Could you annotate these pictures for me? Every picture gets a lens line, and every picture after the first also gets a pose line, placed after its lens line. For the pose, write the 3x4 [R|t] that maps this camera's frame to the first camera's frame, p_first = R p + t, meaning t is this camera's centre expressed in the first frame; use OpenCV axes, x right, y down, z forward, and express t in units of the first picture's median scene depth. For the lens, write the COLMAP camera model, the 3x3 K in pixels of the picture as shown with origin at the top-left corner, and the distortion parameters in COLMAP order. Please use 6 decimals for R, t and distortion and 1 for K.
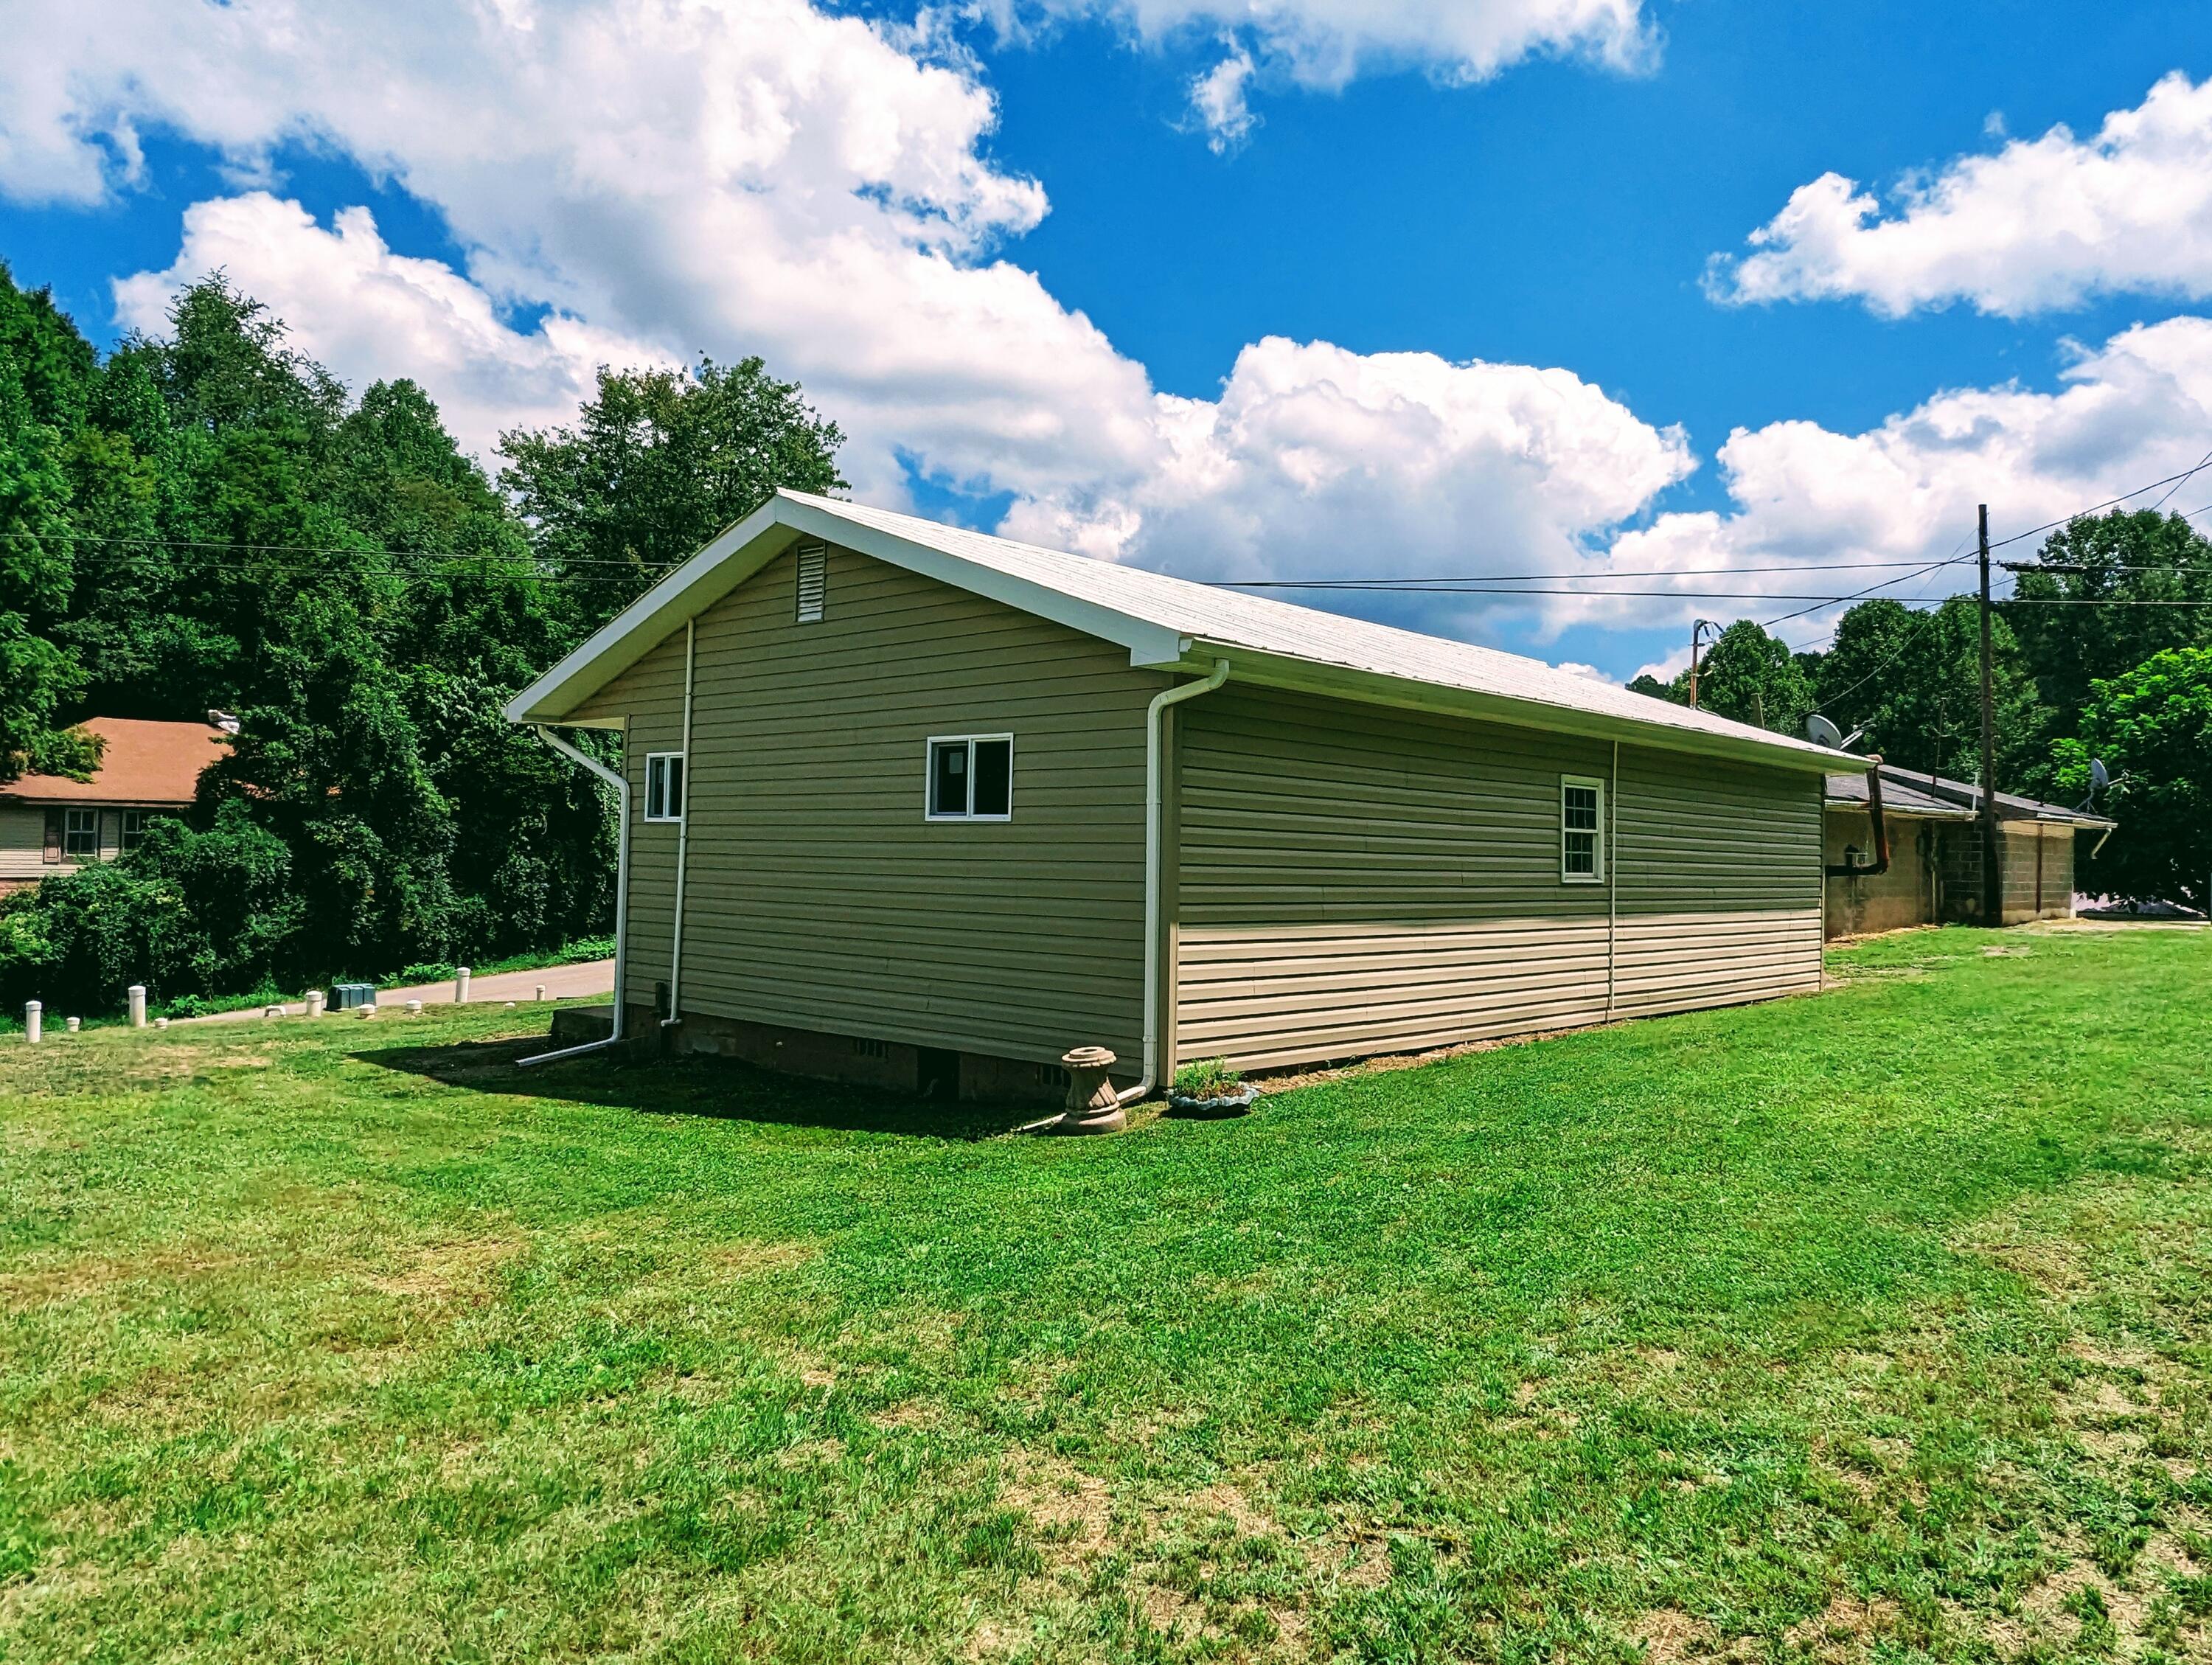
lens RADIAL K [[1053.0, 0, 1091.6], [0, 1053.0, 833.7], [0, 0, 1]] dist [0.000793, -0.000079]
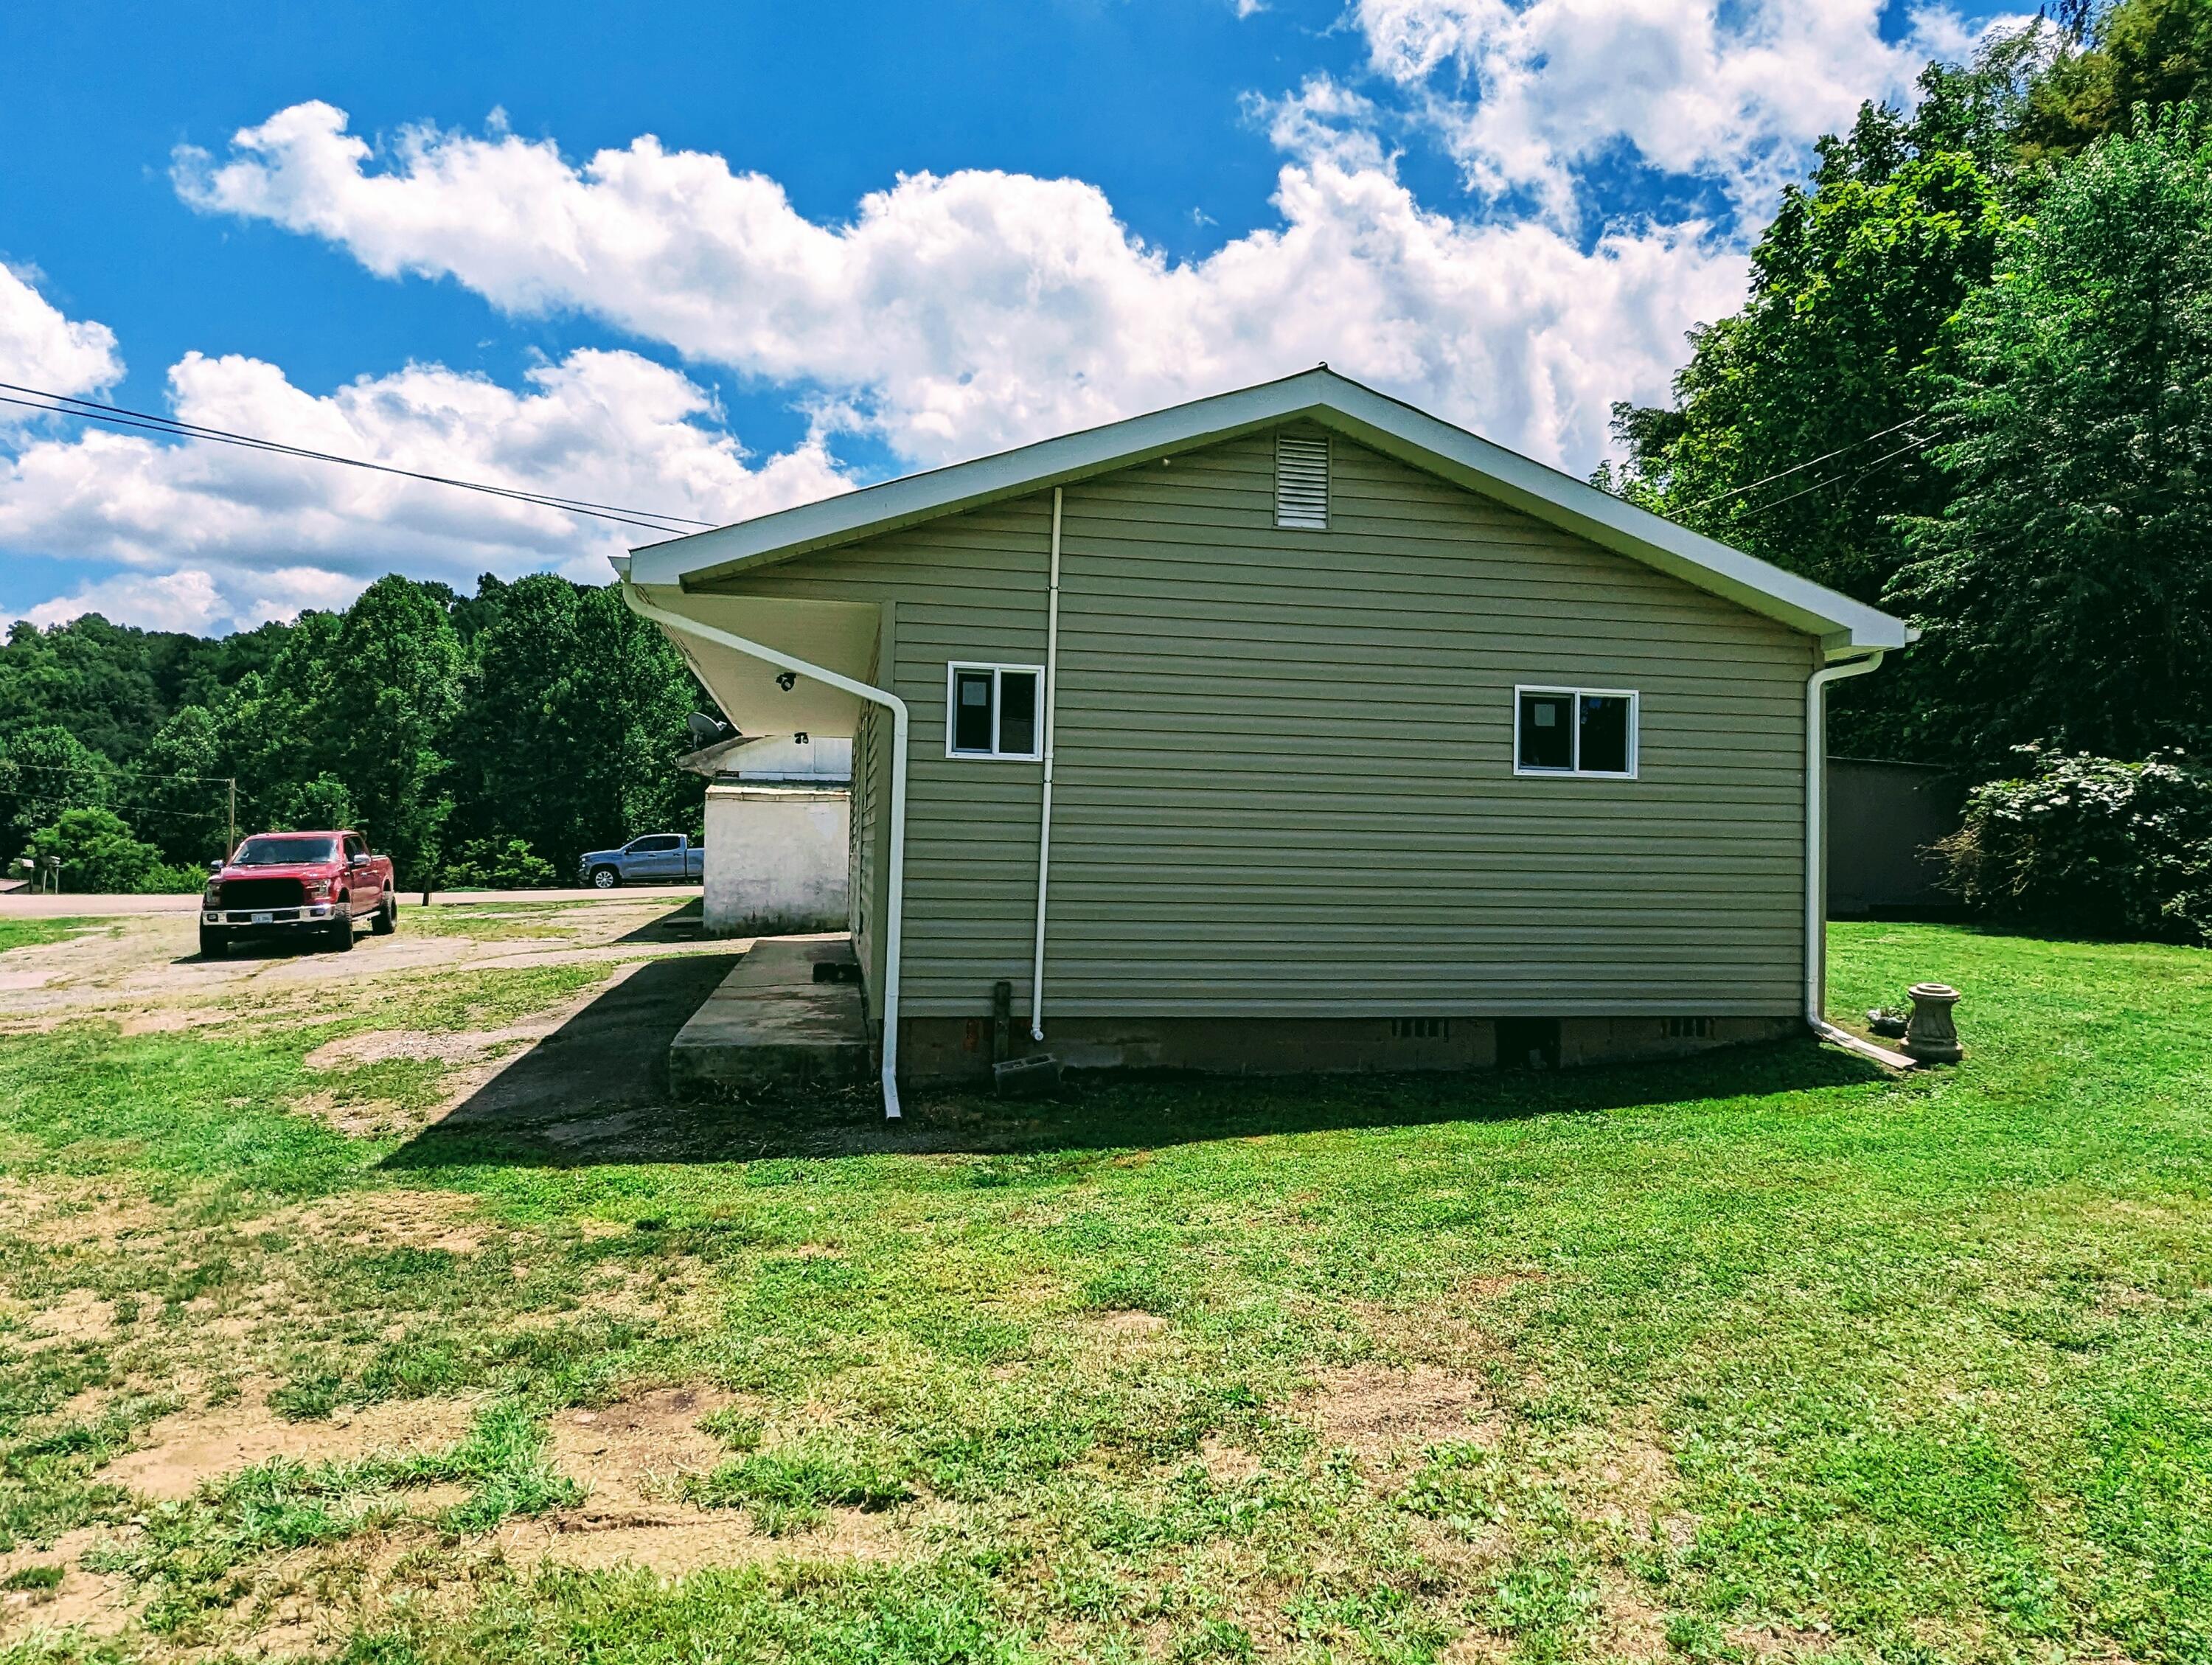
lens RADIAL K [[1053.0, 0, 1091.6], [0, 1053.0, 833.7], [0, 0, 1]] dist [0.000793, -0.000079]
pose [[0.774763, -0.006506, 0.632218, 0.641796], [-0.027166, 0.998681, 0.043568, -0.034542], [-0.631667, -0.050929, 0.773565, -0.193746]]
